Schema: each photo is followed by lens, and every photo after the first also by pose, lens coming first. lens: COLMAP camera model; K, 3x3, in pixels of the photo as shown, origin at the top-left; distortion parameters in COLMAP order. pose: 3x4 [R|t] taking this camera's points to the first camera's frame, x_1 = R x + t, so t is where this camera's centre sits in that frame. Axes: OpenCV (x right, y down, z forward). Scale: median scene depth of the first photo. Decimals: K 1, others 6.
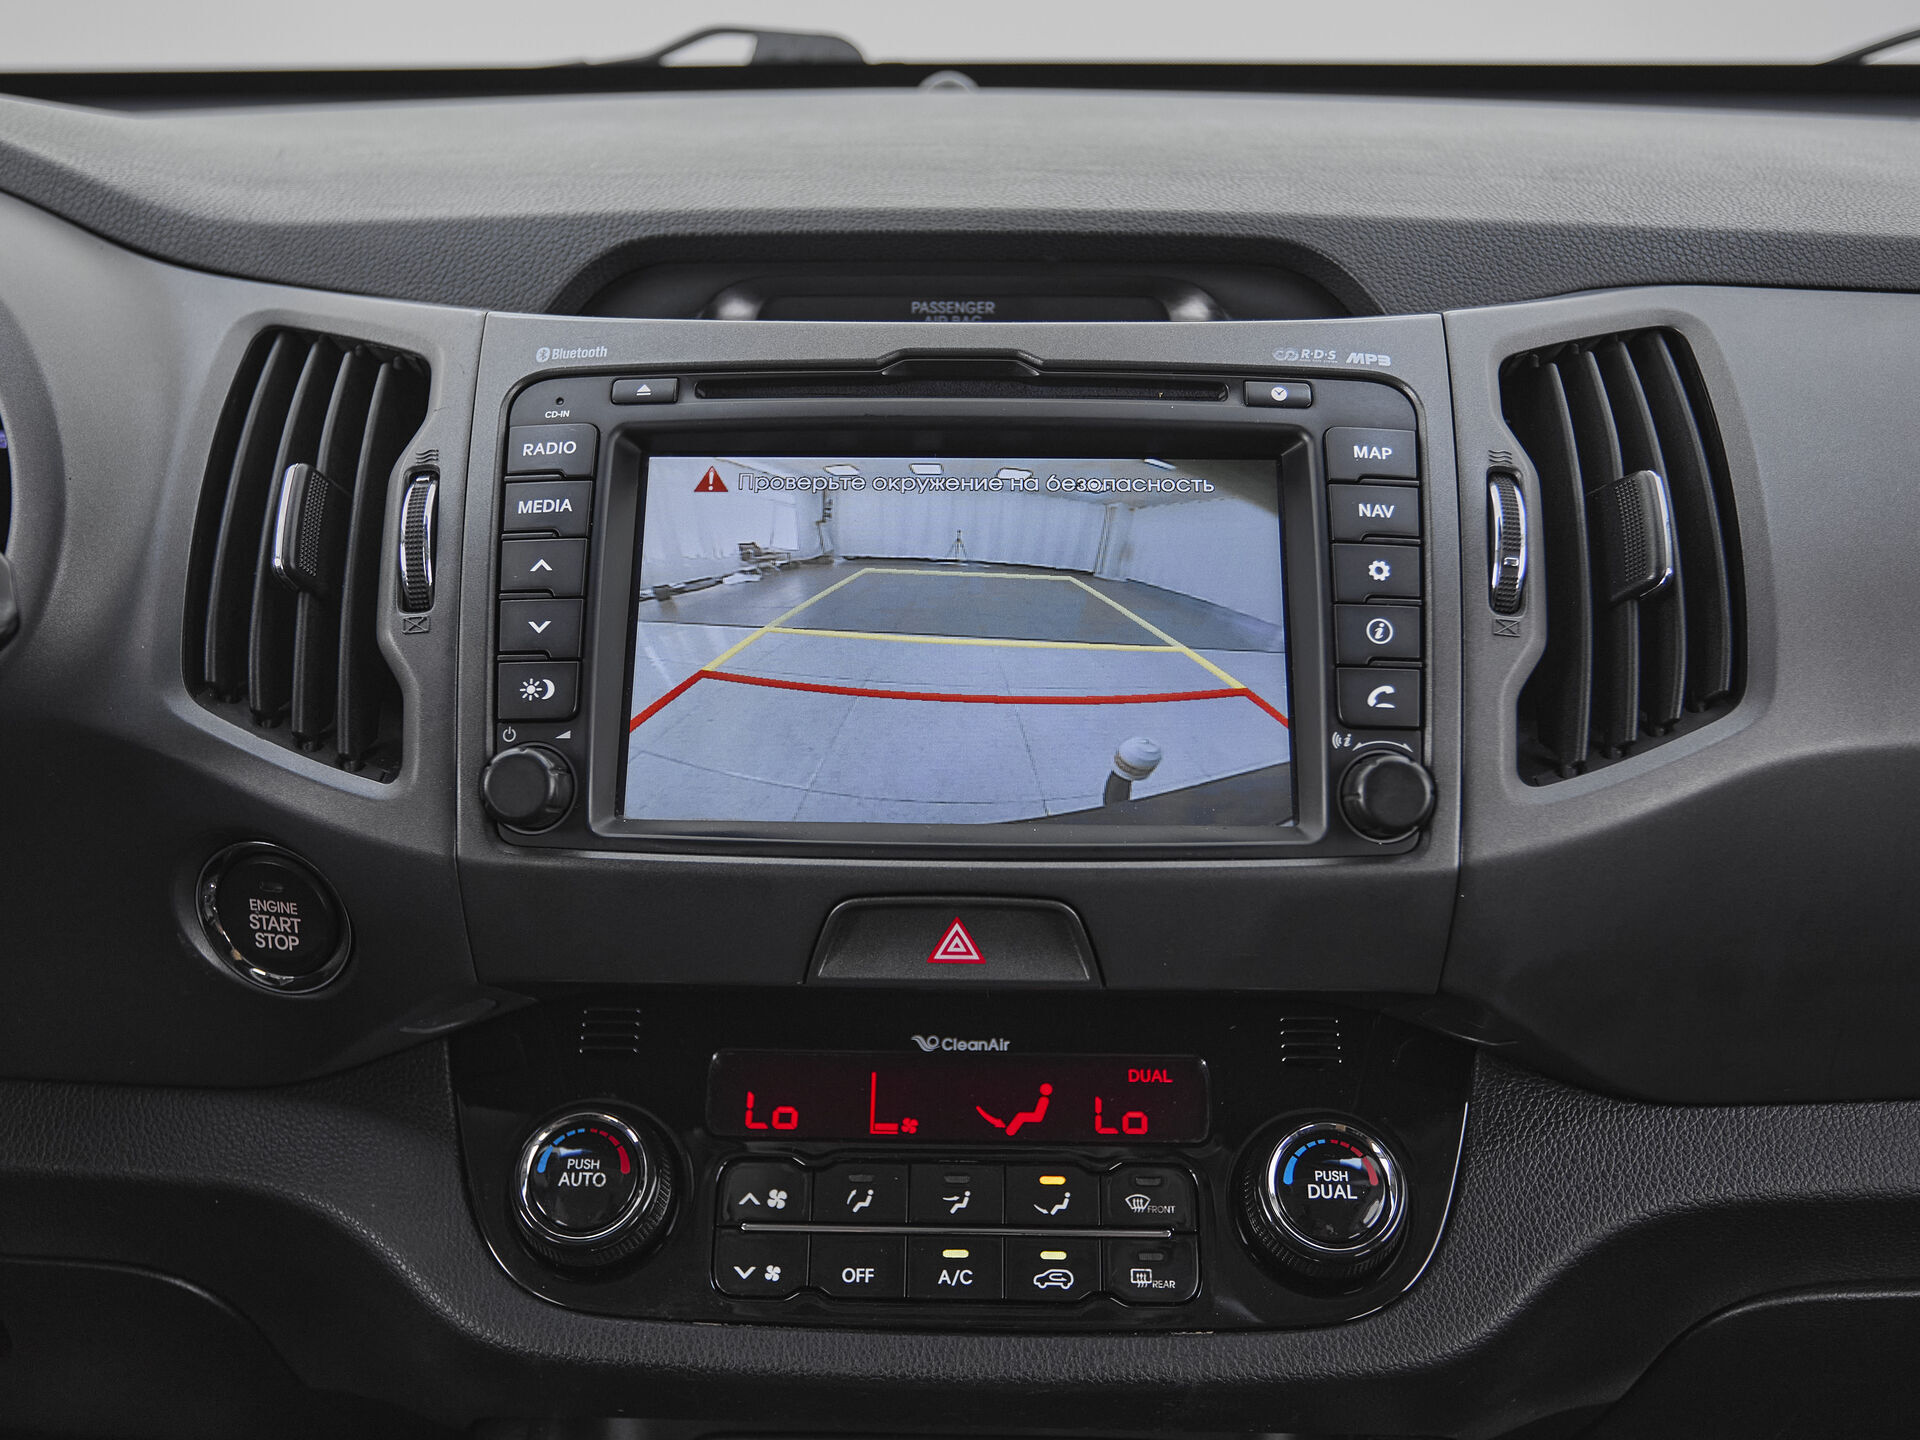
lens RADIAL K [[1807.4, 0, 927.0], [0, 1807.4, 724.3], [0, 0, 1]] dist [-0.019931, 0.017050]
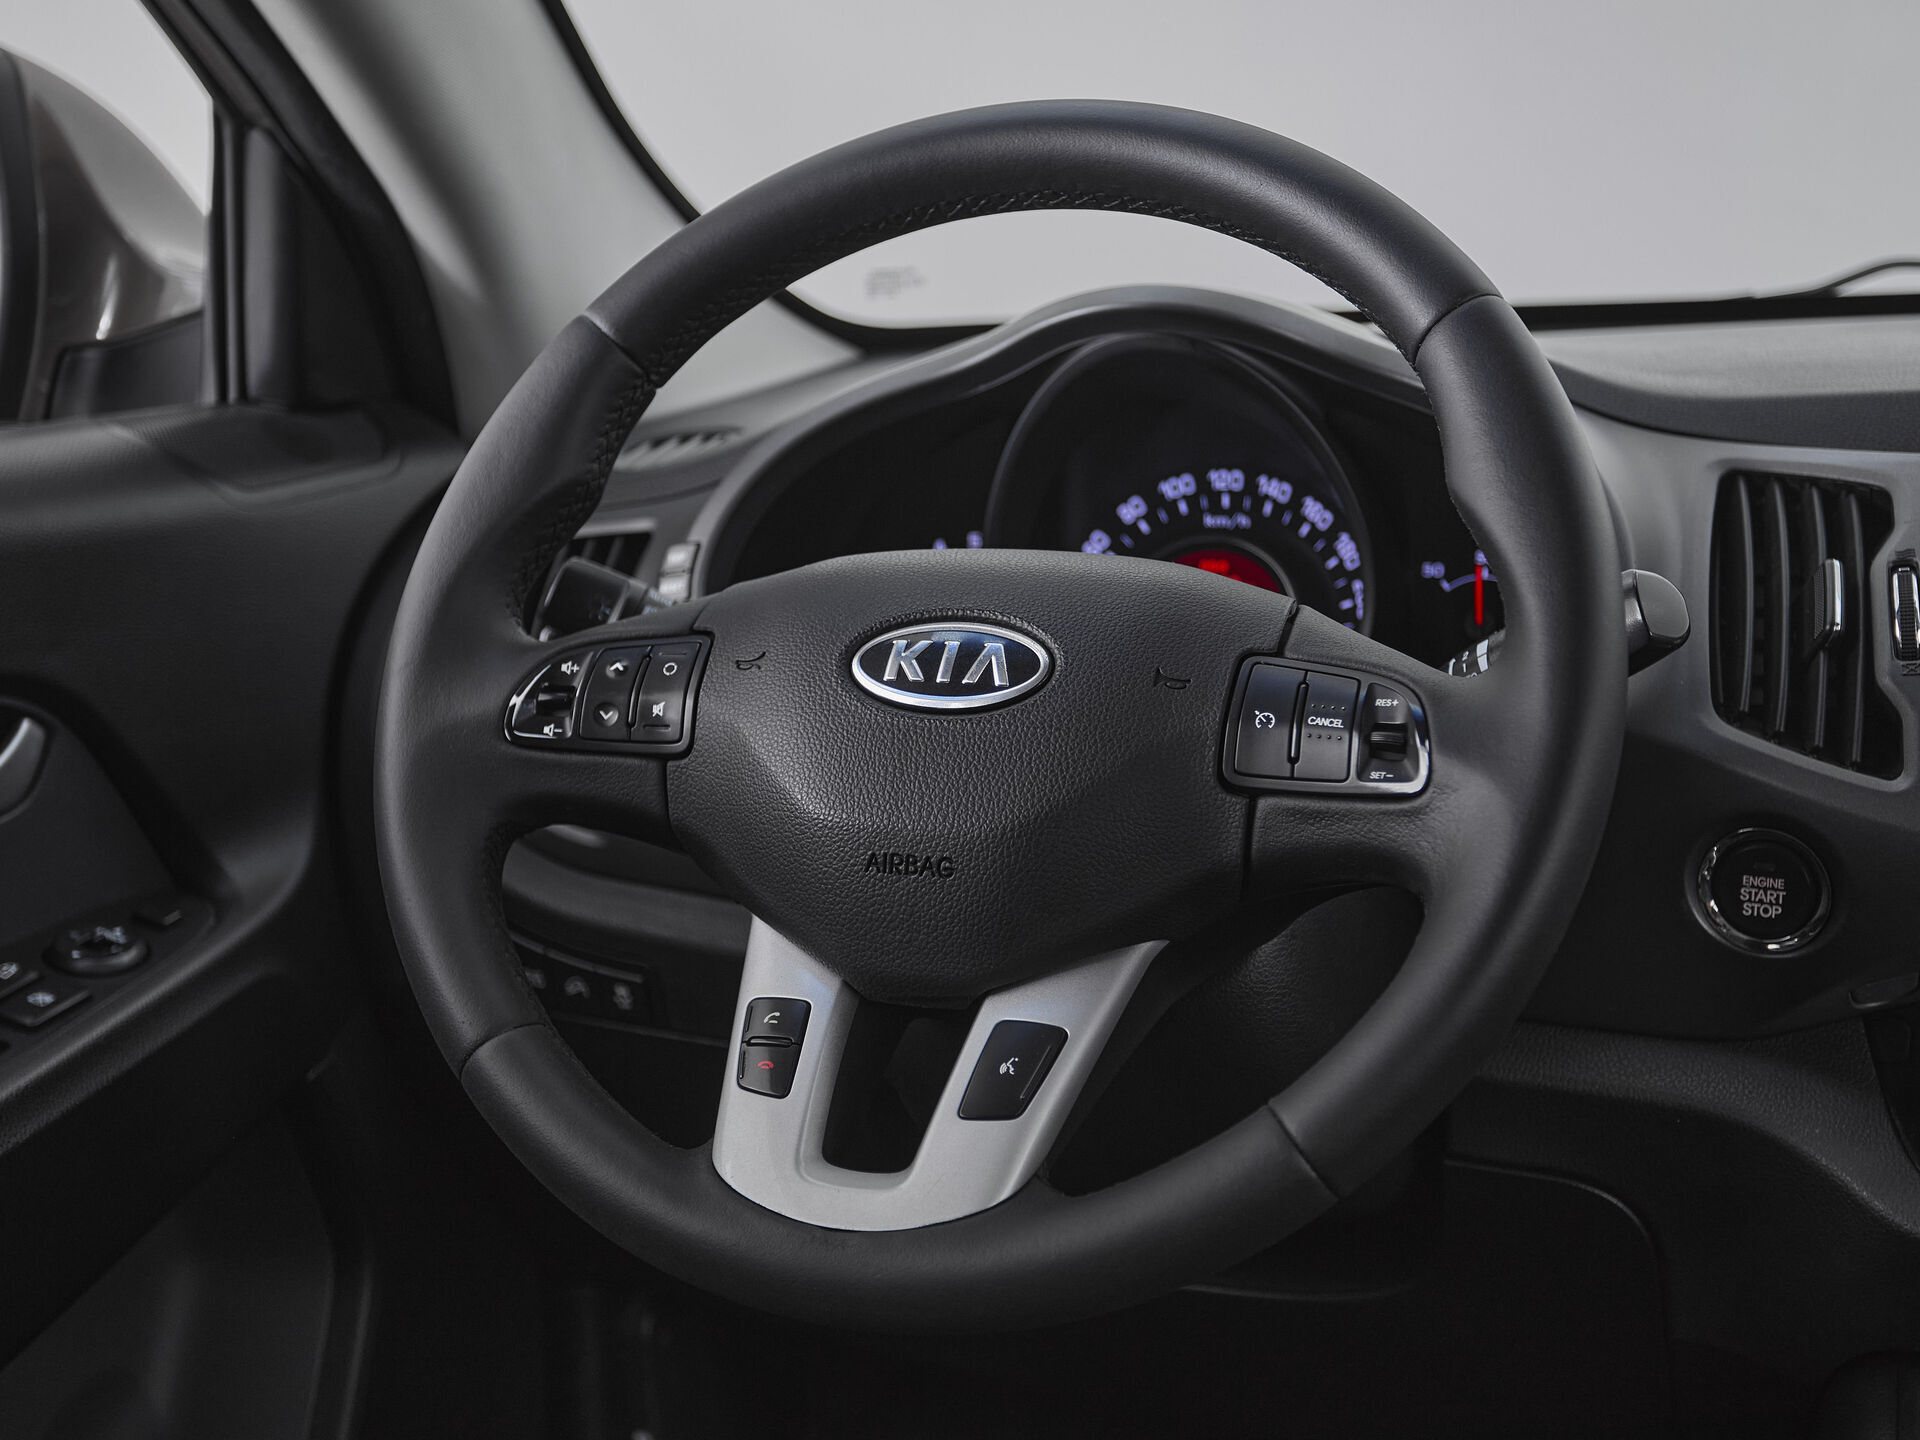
lens RADIAL K [[2268.1, 0, 960.0], [0, 2268.1, 720.0], [0, 0, 1]] dist [0.008097, 0.051770]
pose [[0.944259, 0.040680, -0.326679, -0.378800], [-0.099363, 0.981274, -0.165013, 0.318209], [0.313849, 0.188275, 0.930619, -0.762824]]
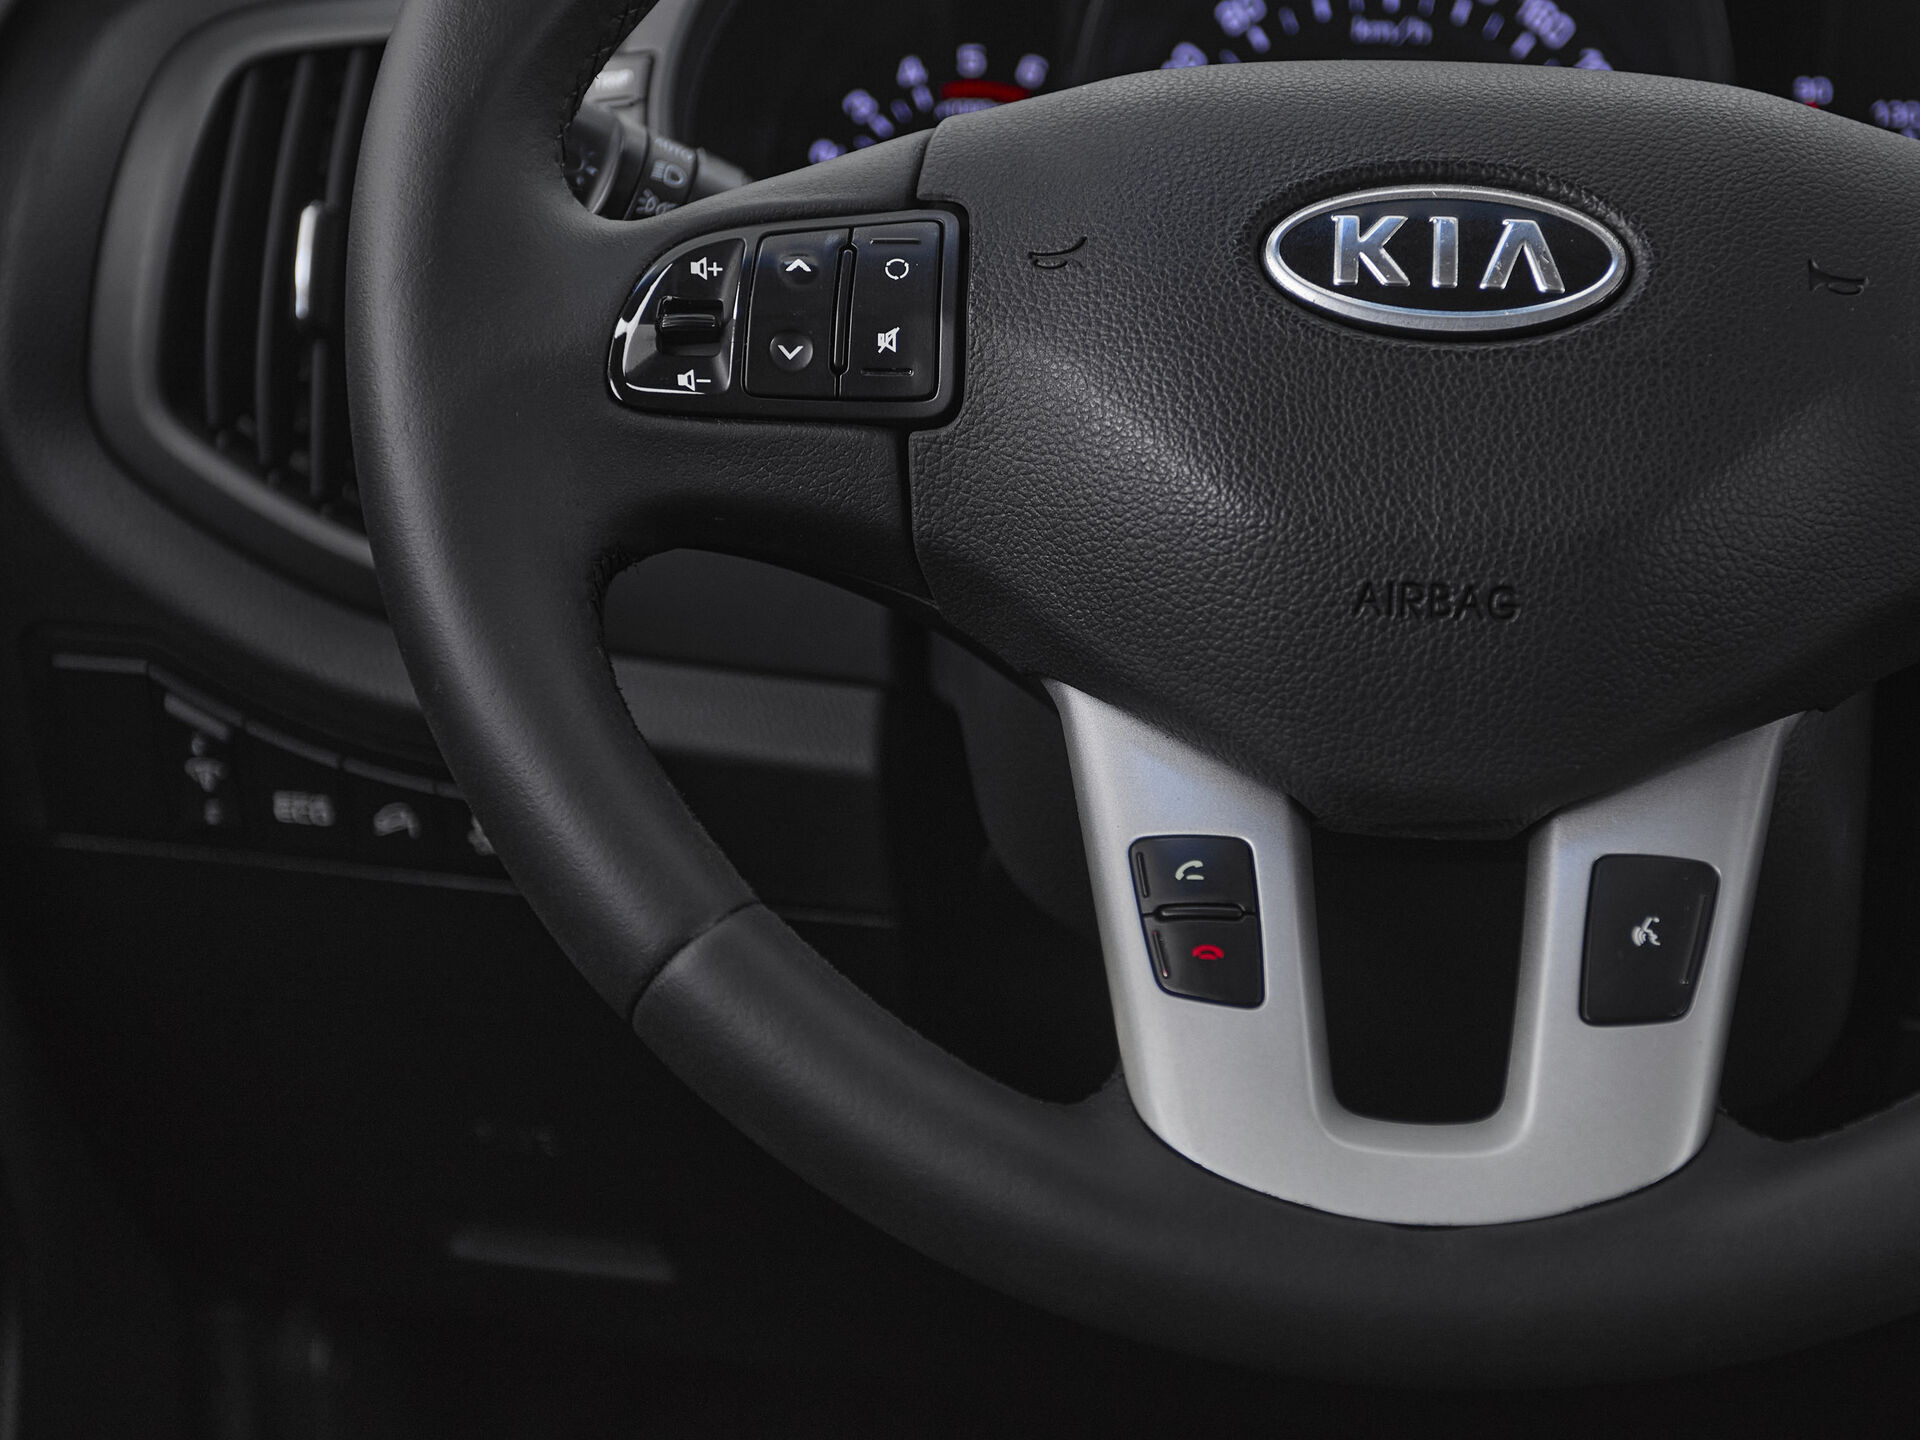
lens RADIAL K [[3286.6, 0, 958.5], [0, 3286.6, 664.1], [0, 0, 1]] dist [0.019341, 0.051331]
pose [[0.997599, 0.033040, -0.060858, -0.981631], [-0.038509, 0.995106, -0.091006, 0.315690], [0.057553, 0.093131, 0.993989, -0.639116]]
